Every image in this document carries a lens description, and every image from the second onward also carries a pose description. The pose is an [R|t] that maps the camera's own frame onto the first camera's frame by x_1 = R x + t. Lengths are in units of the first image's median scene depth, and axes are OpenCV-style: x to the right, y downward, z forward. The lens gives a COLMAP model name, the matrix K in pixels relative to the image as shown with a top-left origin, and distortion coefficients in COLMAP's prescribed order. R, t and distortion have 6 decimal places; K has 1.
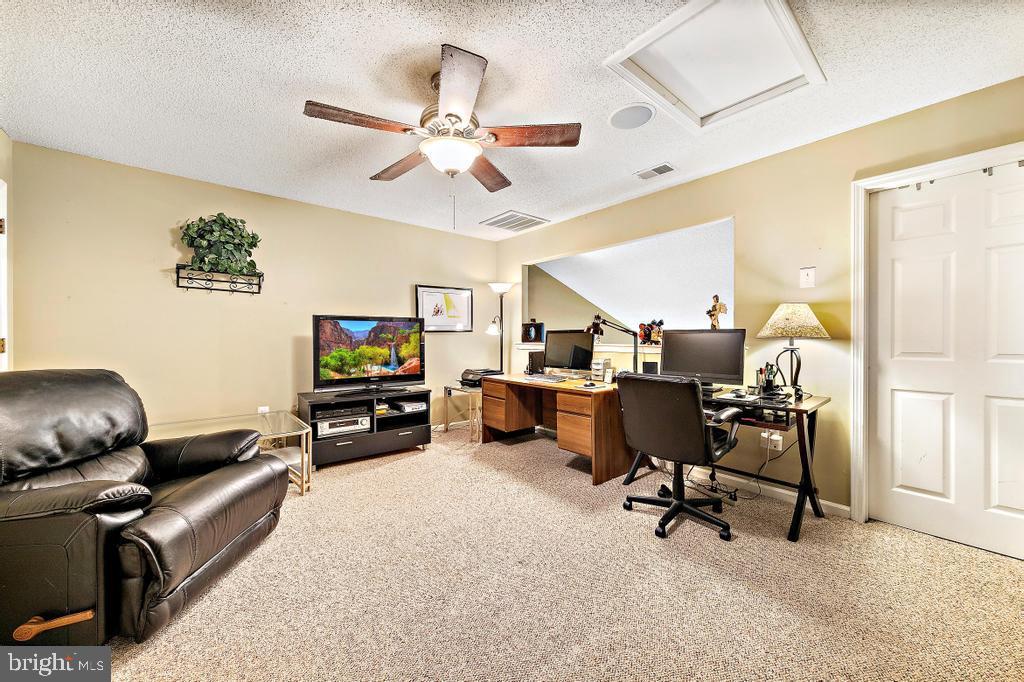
lens RADIAL K [[384.0, 0, 512.0], [0, 384.0, 341.0], [0, 0, 1]] dist [0.005901, -0.000008]
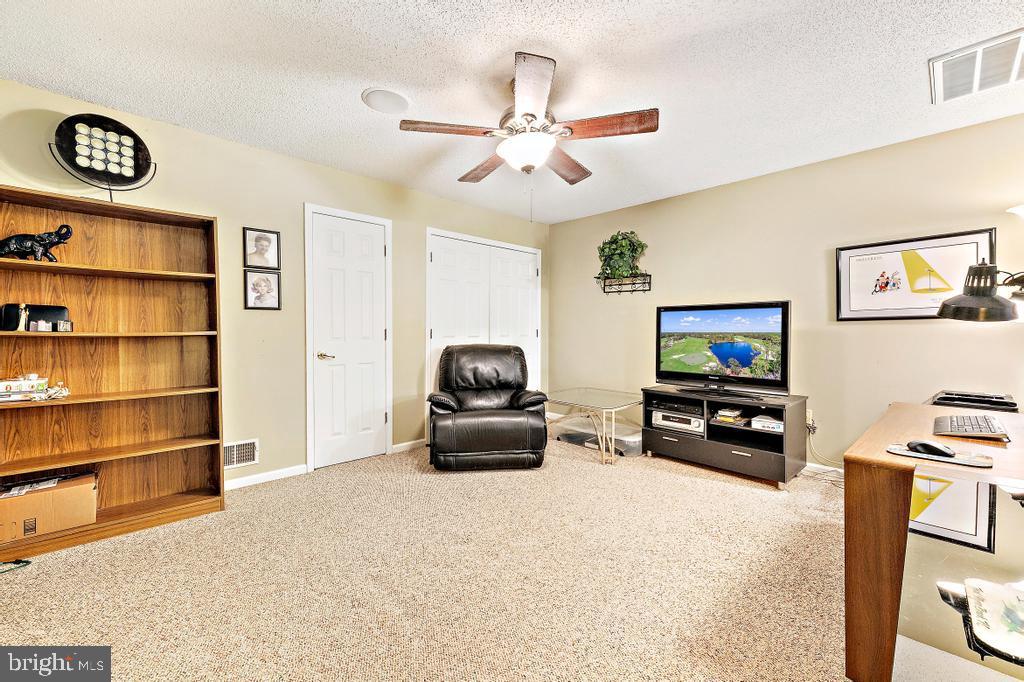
lens RADIAL K [[423.6, 0, 512.0], [0, 423.6, 341.0], [0, 0, 1]] dist [0.000794, 0.000004]
pose [[0.049266, 0.028439, -0.998381, 0.607281], [-0.008868, 0.999568, 0.028036, -0.005377], [0.998746, 0.007472, 0.049497, 0.556879]]
